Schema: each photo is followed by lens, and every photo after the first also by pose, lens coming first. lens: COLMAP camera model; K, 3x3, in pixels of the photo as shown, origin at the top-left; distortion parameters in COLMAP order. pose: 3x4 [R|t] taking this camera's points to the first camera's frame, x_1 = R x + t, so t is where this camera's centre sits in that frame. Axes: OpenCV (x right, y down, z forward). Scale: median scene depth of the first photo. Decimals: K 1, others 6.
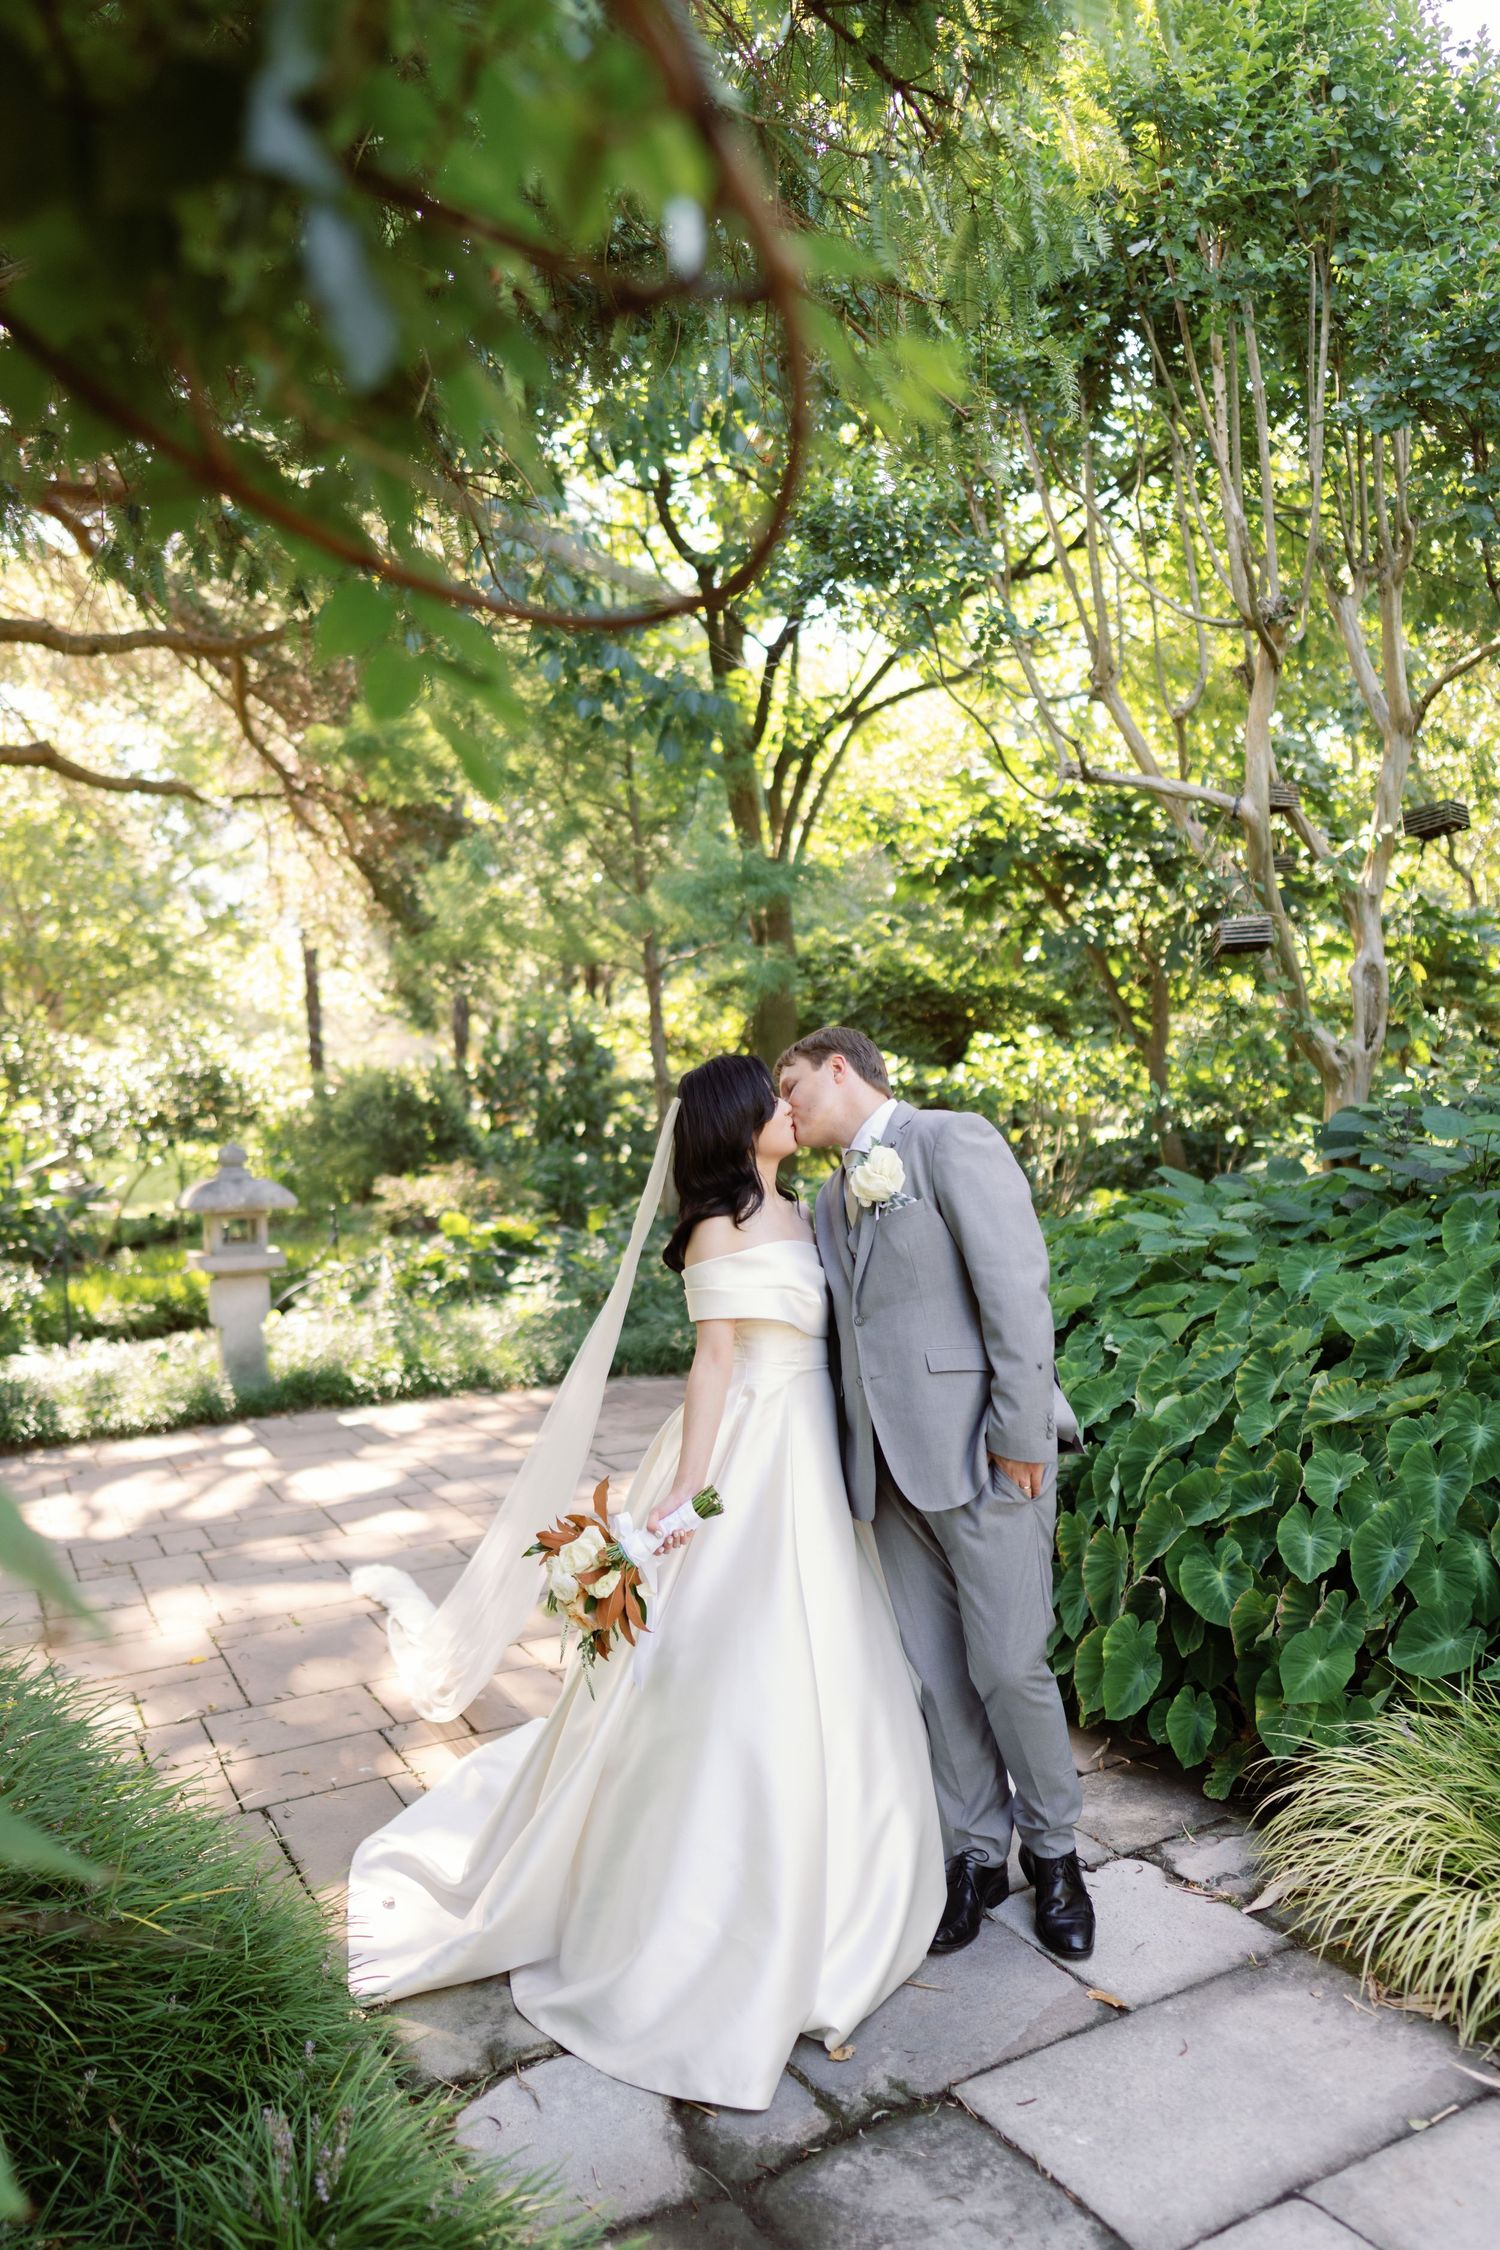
lens RADIAL K [[1875.0, 0, 839.8], [0, 1875.0, 1123.8], [0, 0, 1]] dist [-0.001267, -0.000439]
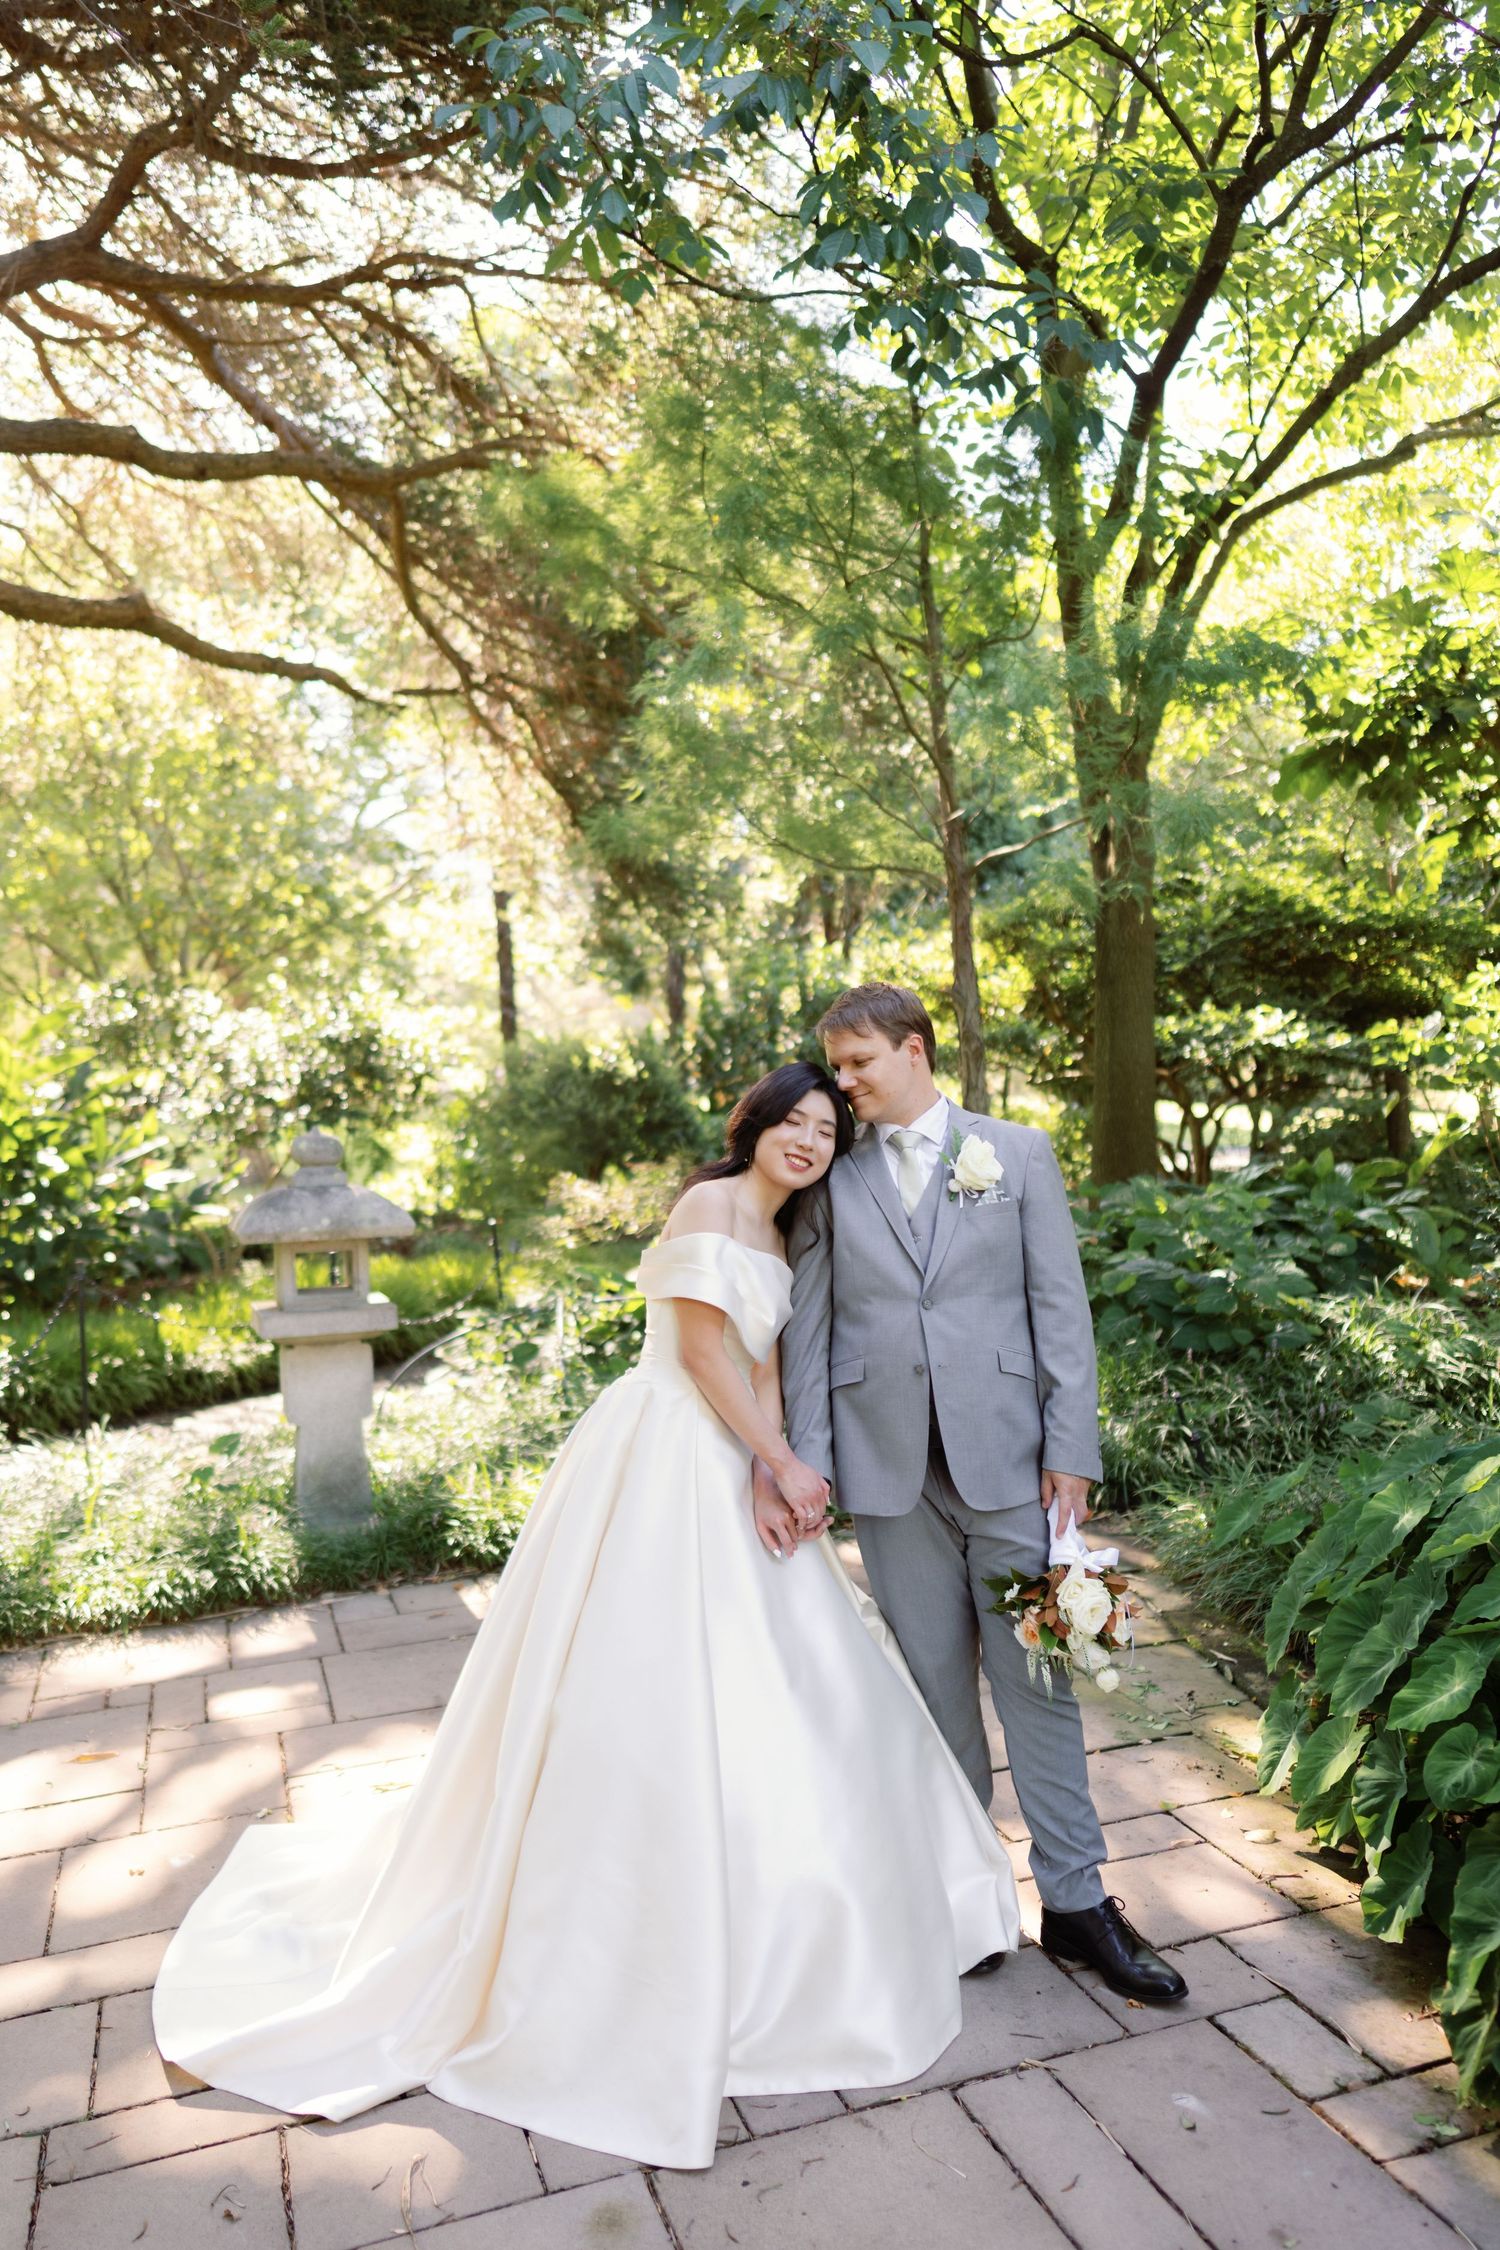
lens RADIAL K [[1801.6, 0, 750.0], [0, 1801.6, 1125.0], [0, 0, 1]] dist [-0.000428, -0.002164]
pose [[0.987721, 0.006534, -0.156092, -0.053530], [-0.005228, 0.999948, 0.008771, 0.002305], [0.156141, -0.007847, 0.987704, 0.259624]]
